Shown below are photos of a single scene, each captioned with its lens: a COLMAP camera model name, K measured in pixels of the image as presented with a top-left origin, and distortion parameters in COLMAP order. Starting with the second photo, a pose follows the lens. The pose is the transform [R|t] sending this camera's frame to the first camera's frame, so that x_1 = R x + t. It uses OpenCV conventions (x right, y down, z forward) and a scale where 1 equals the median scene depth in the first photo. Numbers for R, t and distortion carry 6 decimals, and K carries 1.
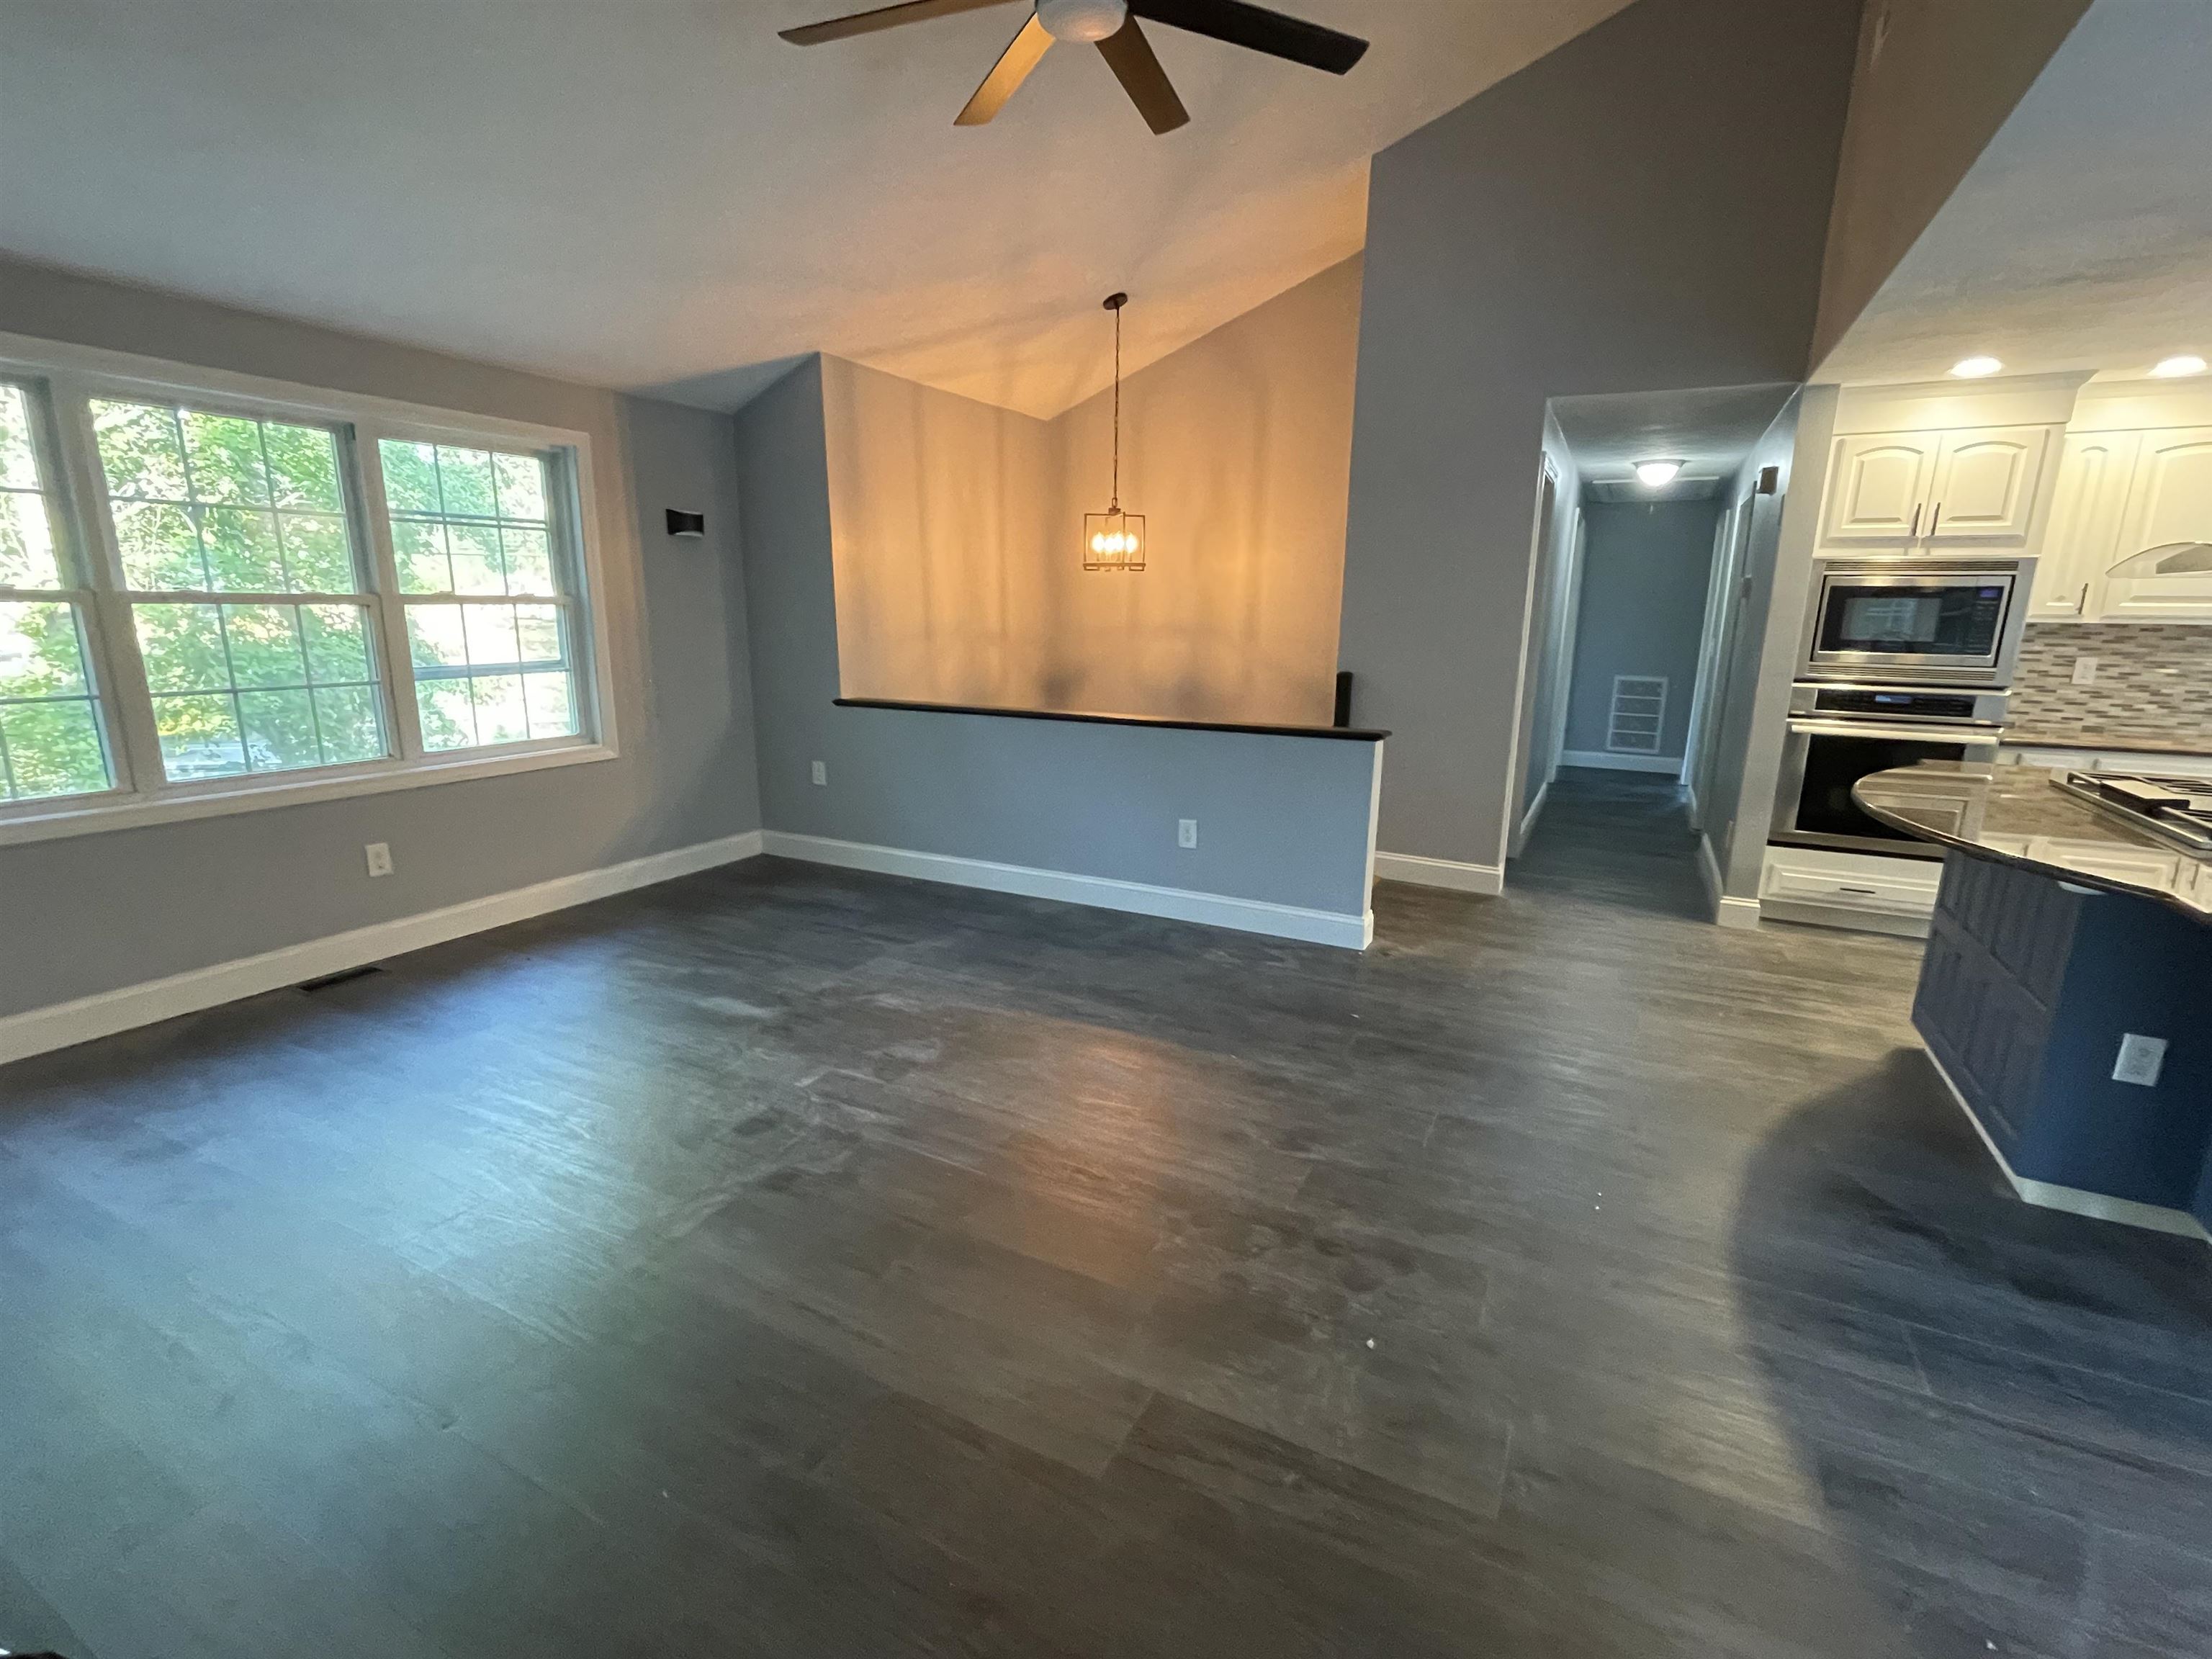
lens RADIAL K [[1004.1, 0, 1104.1], [0, 1004.1, 829.8], [0, 0, 1]] dist [-0.001713, 0.001877]
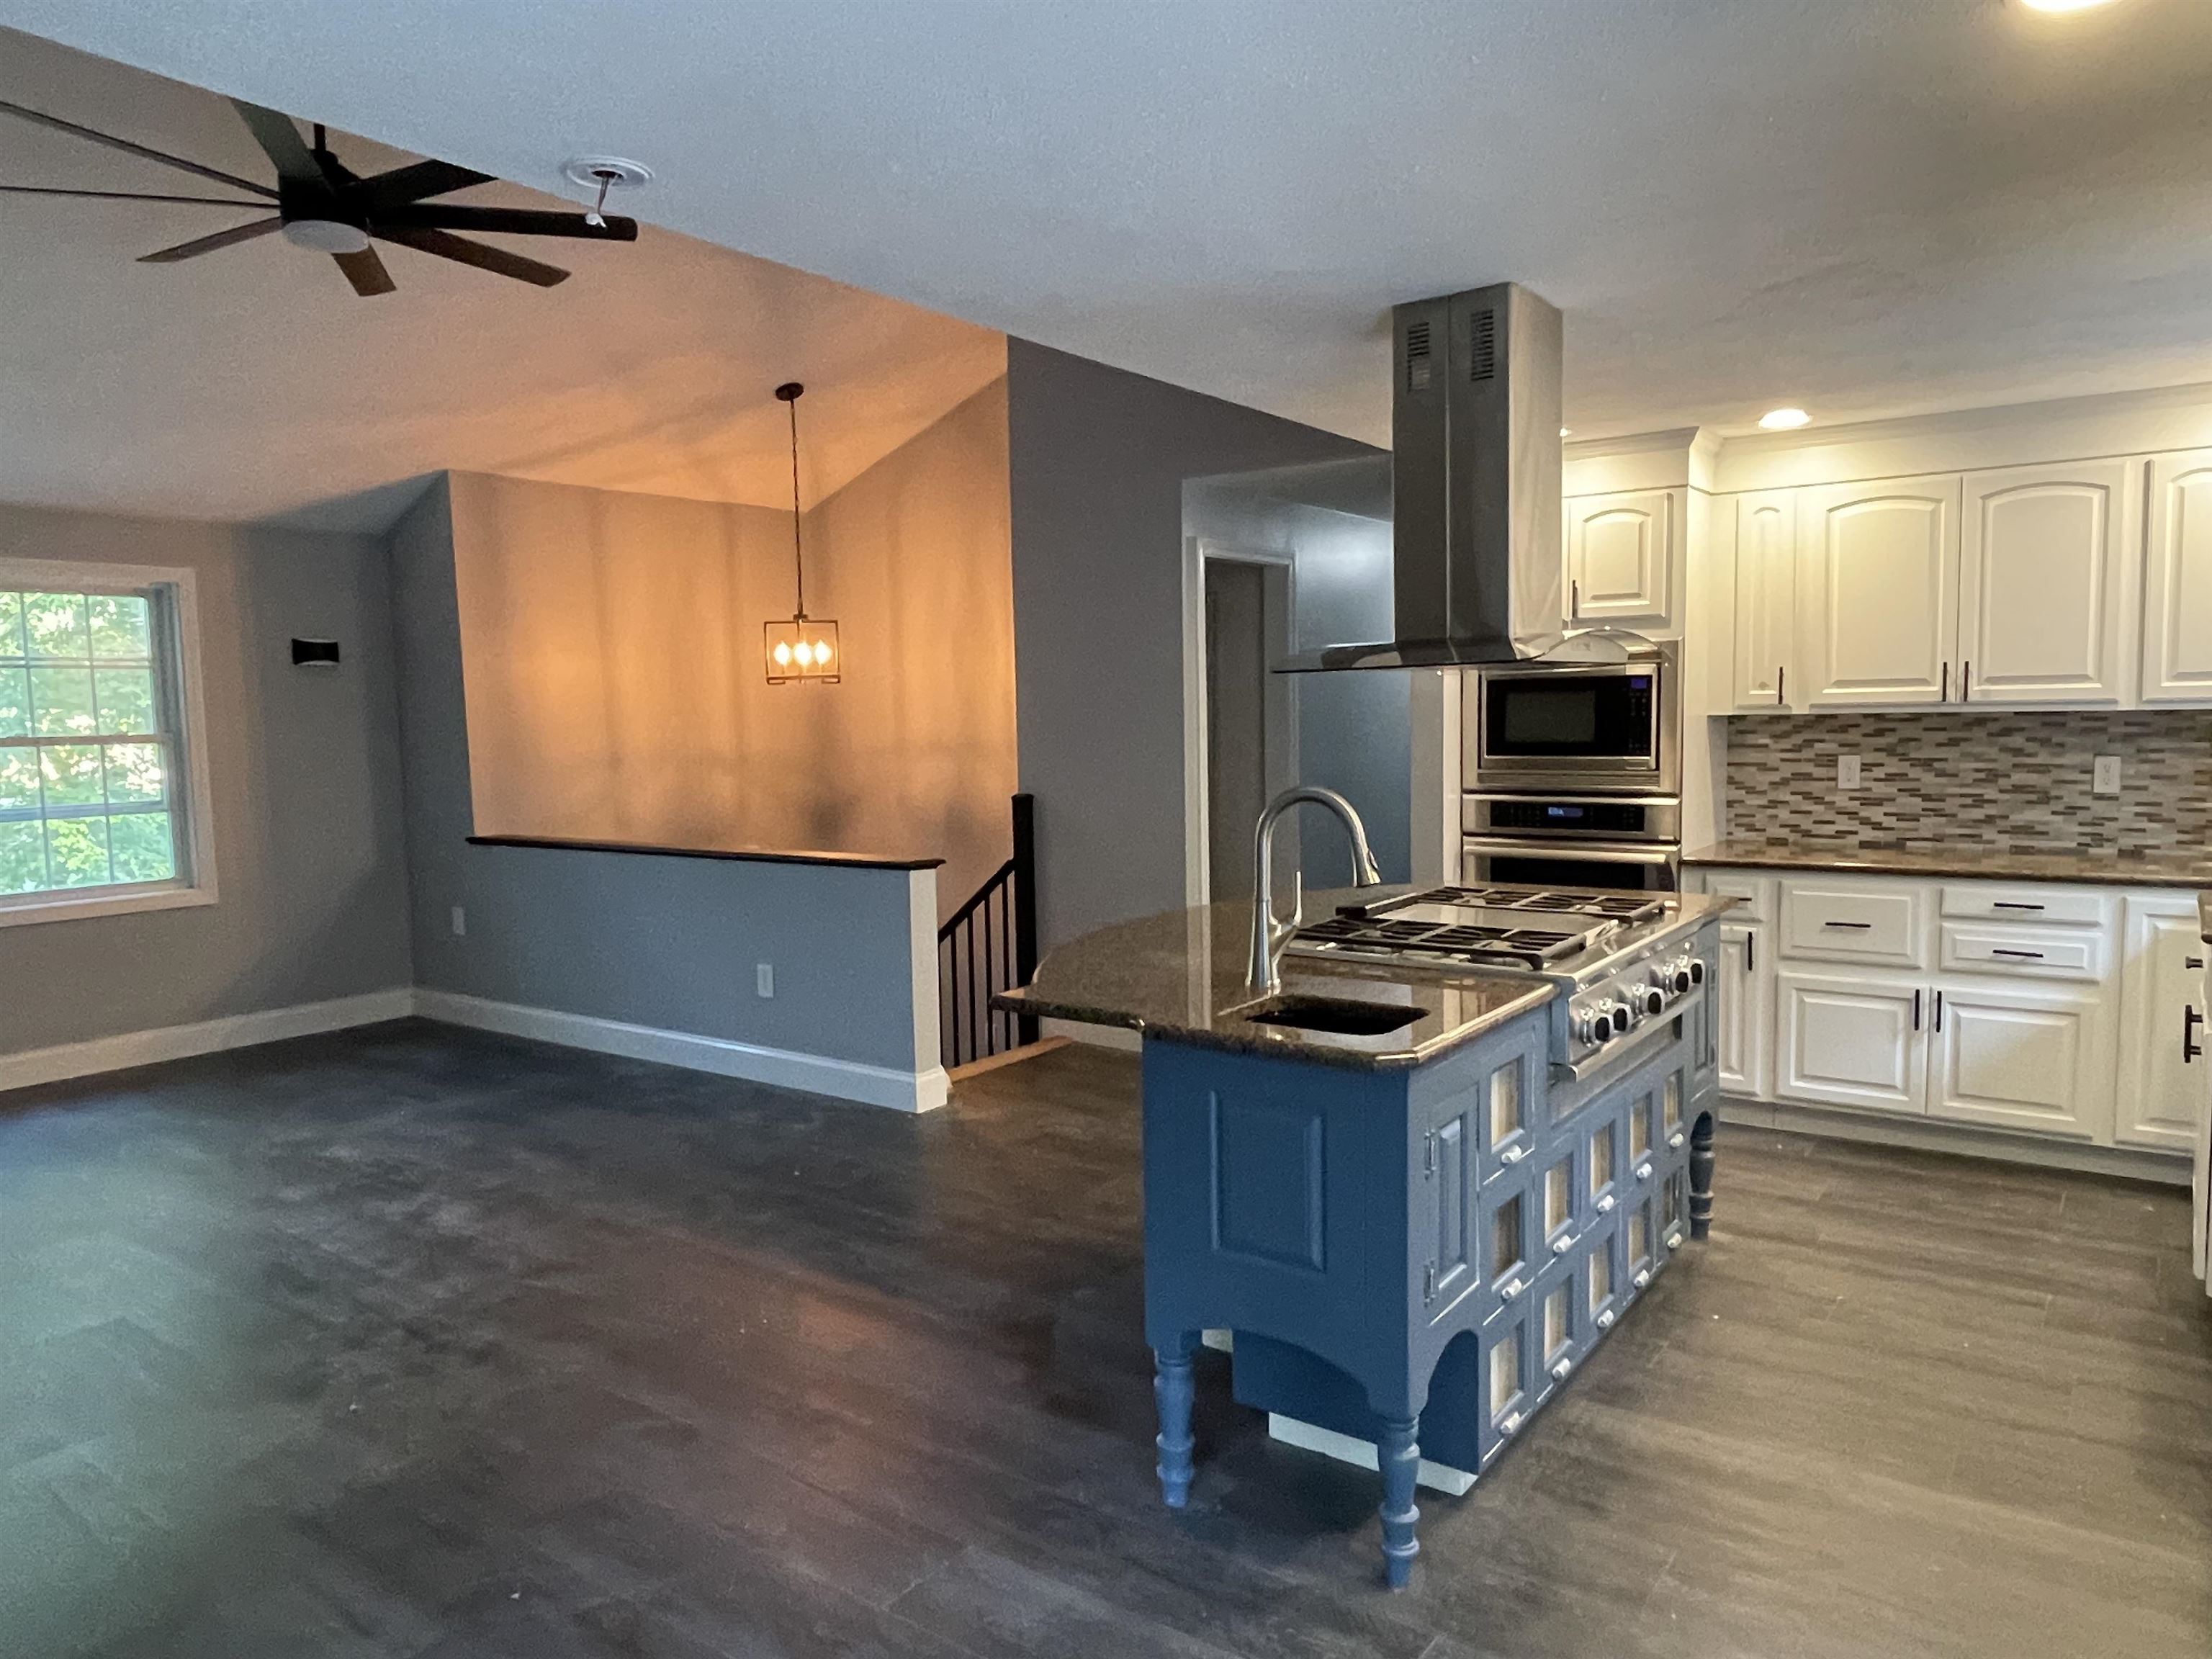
lens RADIAL K [[1462.2, 0, 1096.5], [0, 1462.2, 831.8], [0, 0, 1]] dist [0.017459, -0.025820]
pose [[0.987481, -0.018184, -0.156689, 0.578012], [-0.003407, 0.990643, -0.136436, 0.048695], [0.157704, 0.135262, 0.978179, -0.219860]]
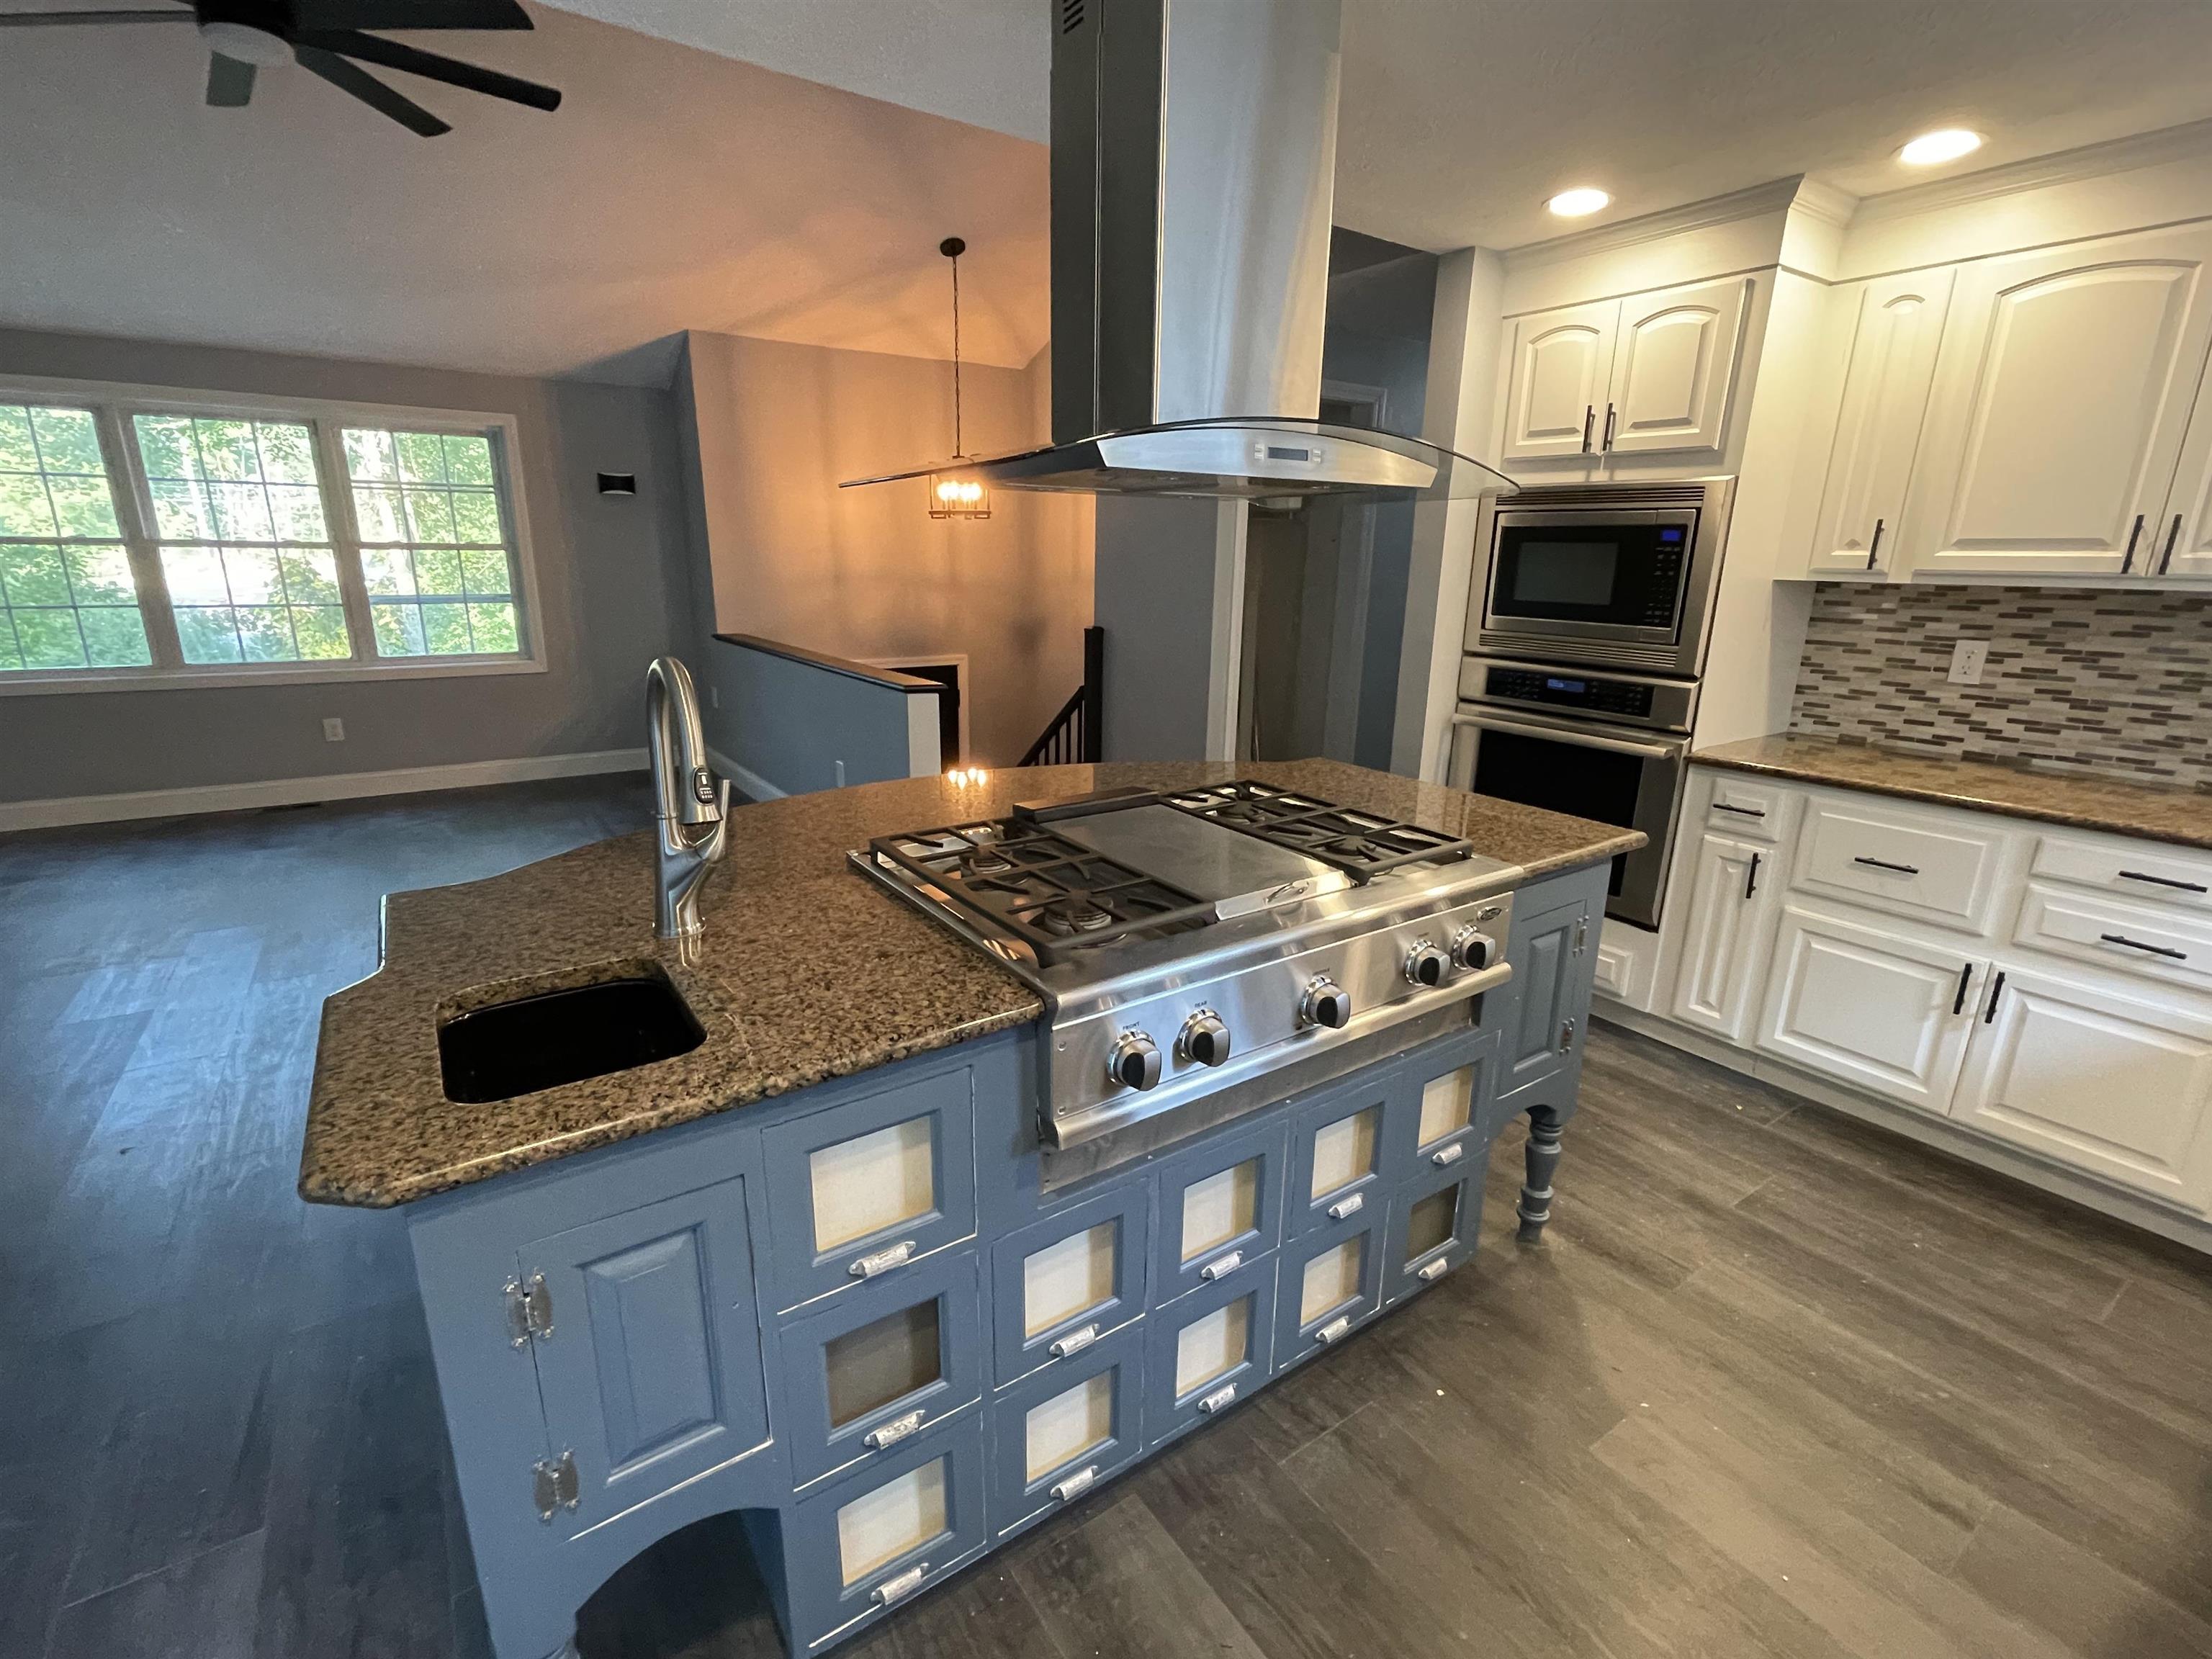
lens RADIAL K [[1004.1, 0, 1096.3], [0, 1004.1, 828.7], [0, 0, 1]] dist [-0.001713, 0.001877]
pose [[0.881997, 0.127353, -0.453721, 0.805279], [-0.108757, 0.991810, 0.066973, -0.039477], [0.458534, -0.009725, 0.888624, 0.203303]]
